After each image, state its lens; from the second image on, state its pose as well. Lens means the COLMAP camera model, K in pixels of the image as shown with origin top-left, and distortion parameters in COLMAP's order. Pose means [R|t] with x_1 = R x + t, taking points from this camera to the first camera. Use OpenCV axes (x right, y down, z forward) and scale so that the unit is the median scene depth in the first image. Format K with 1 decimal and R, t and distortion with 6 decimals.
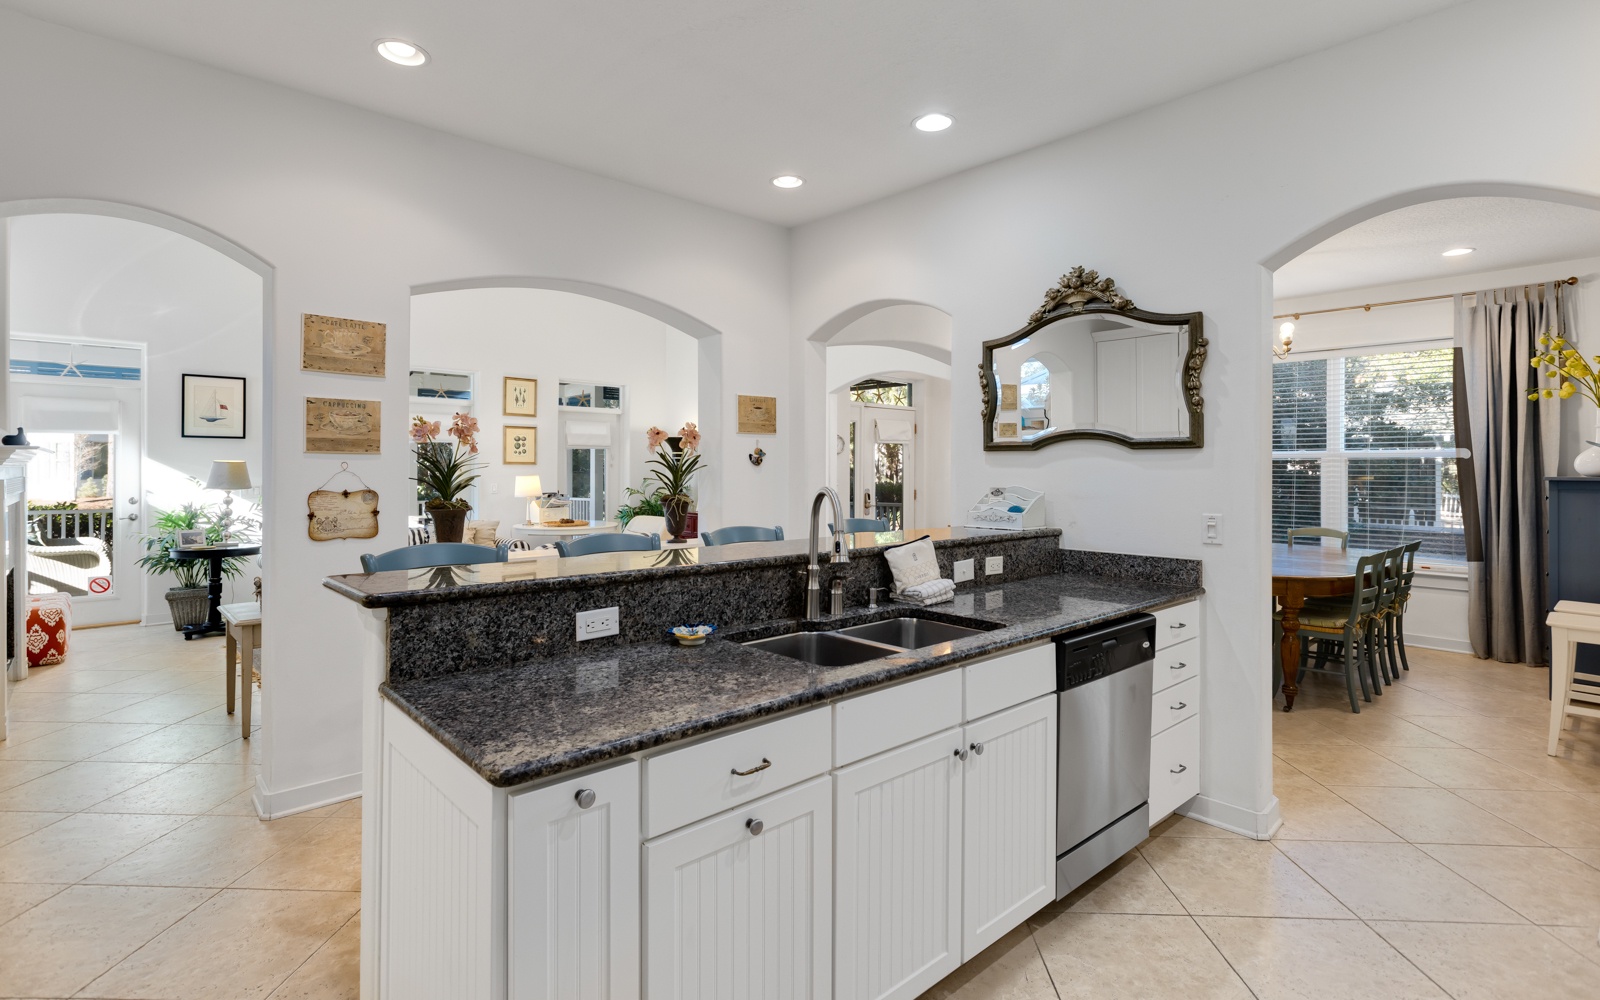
lens RADIAL K [[773.1, 0, 801.1], [0, 773.1, 465.8], [0, 0, 1]] dist [0.004567, -0.000323]
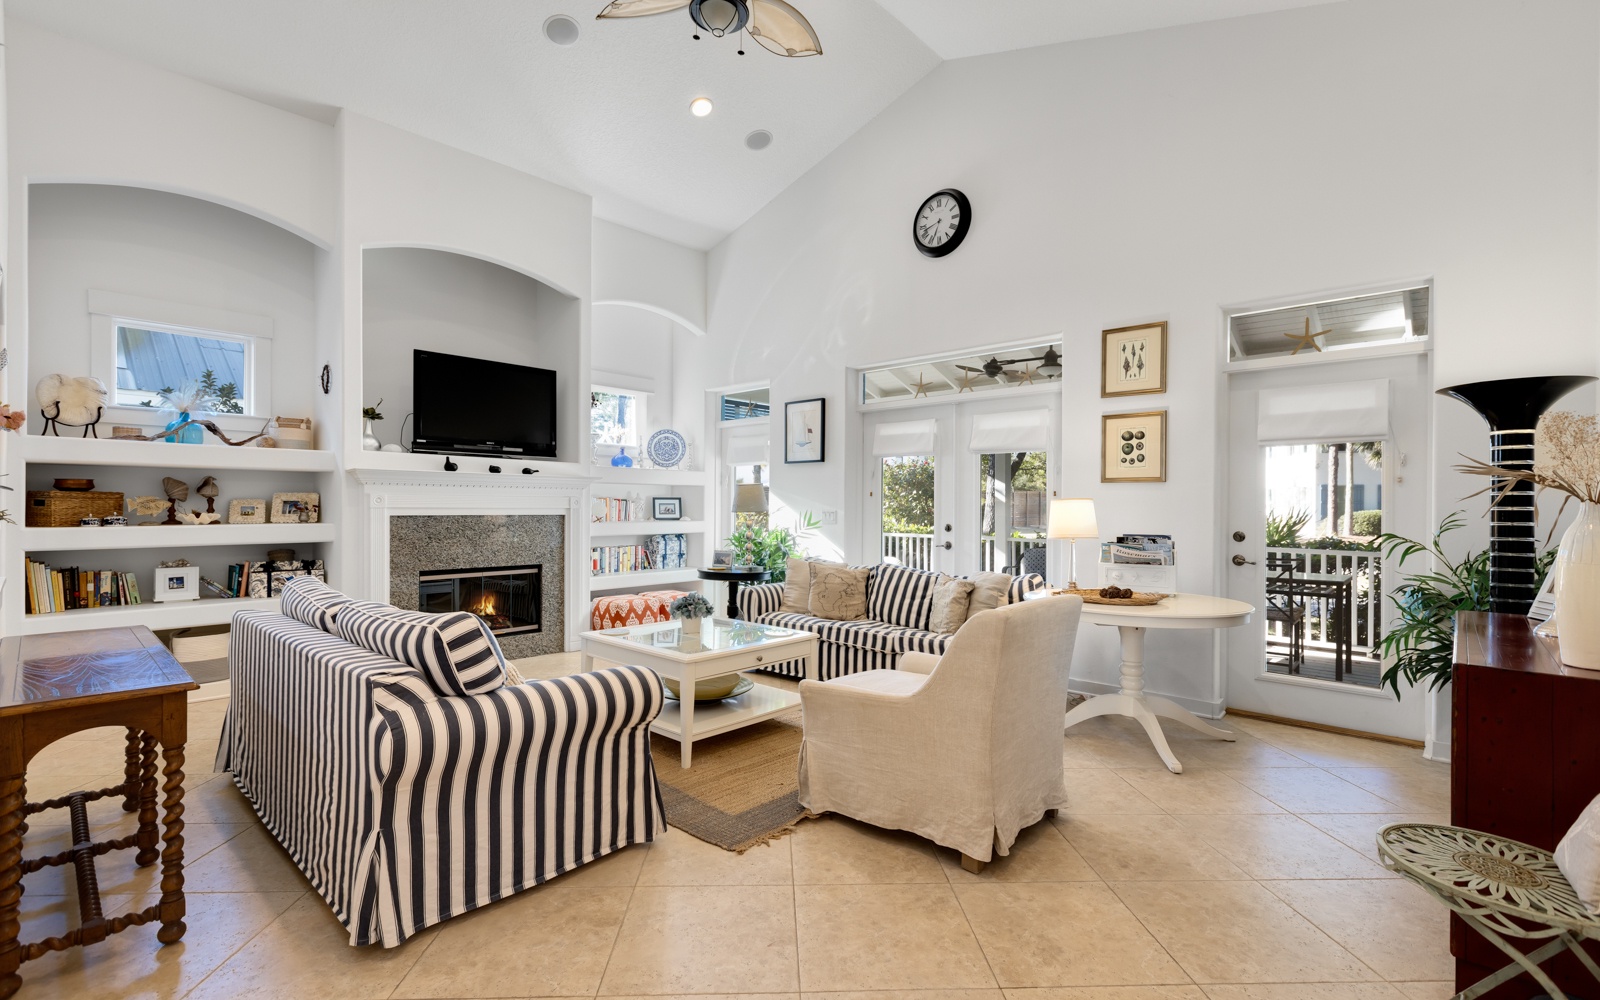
lens RADIAL K [[715.6, 0, 800.0], [0, 715.6, 503.8], [0, 0, 1]] dist [0.001227, 0.001528]
pose [[0.085621, -0.005332, -0.996313, 0.160939], [-0.002900, 0.999980, -0.005600, 0.021873], [0.996324, 0.003368, 0.085604, 0.911061]]
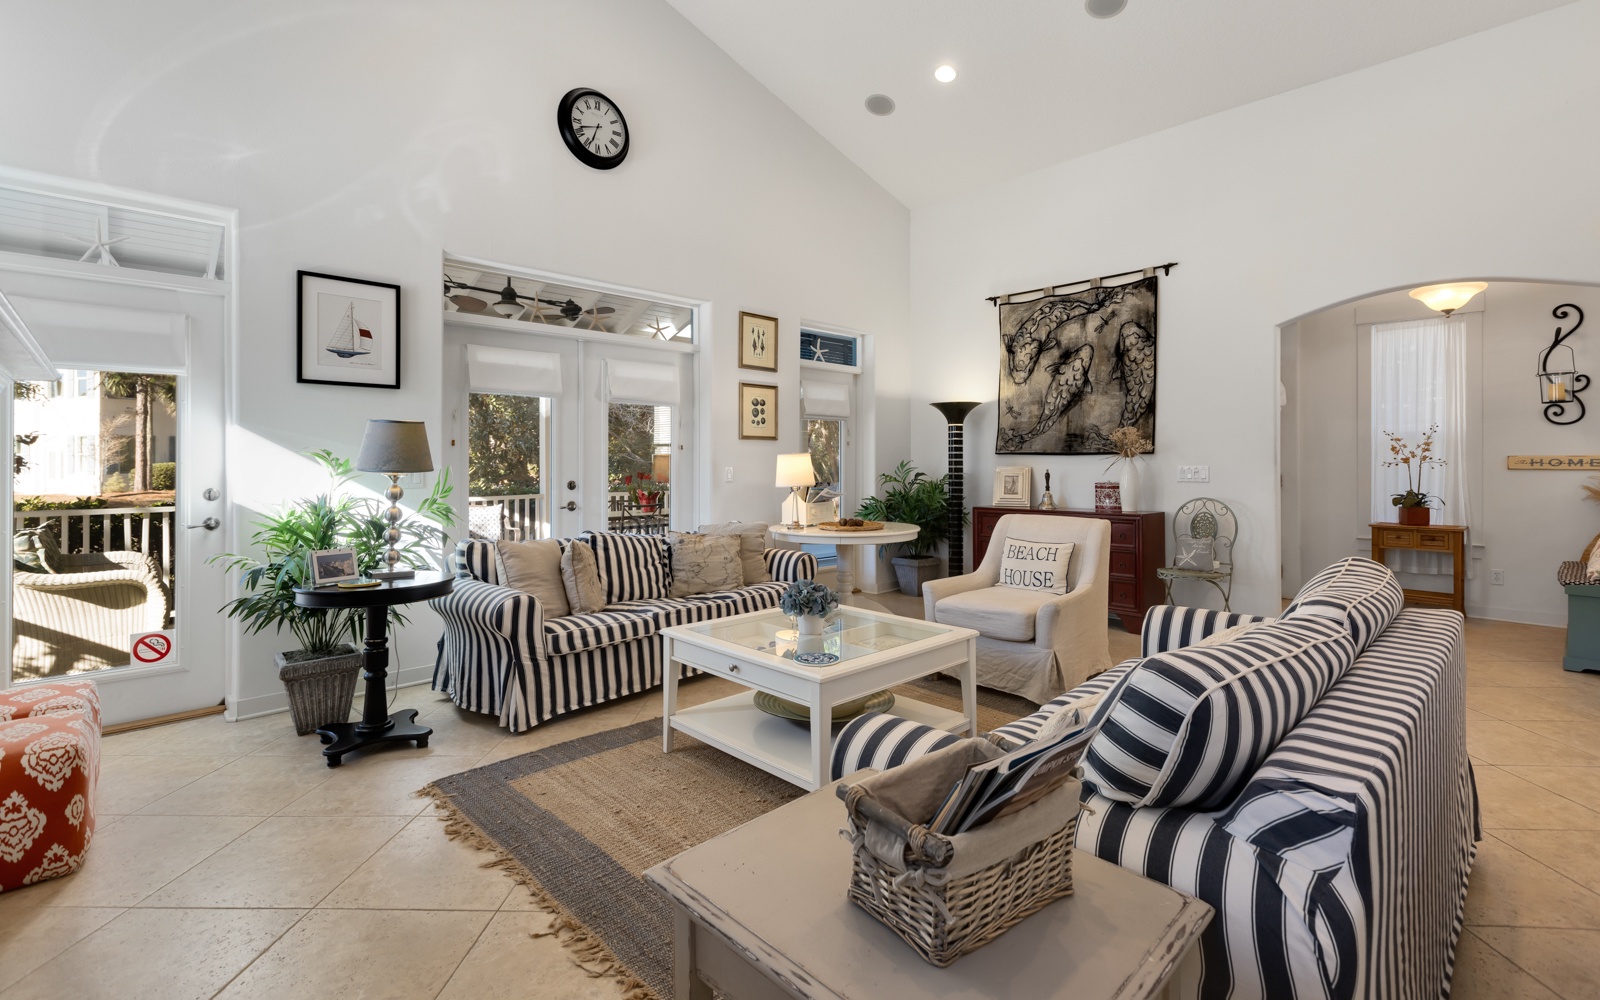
lens RADIAL K [[715.6, 0, 801.1], [0, 715.6, 457.4], [0, 0, 1]] dist [0.001227, 0.001528]
pose [[0.999747, -0.004222, 0.022090, -0.430275], [0.004302, 0.999984, -0.003559, 0.021036], [-0.022074, 0.003653, 0.999750, 0.455187]]
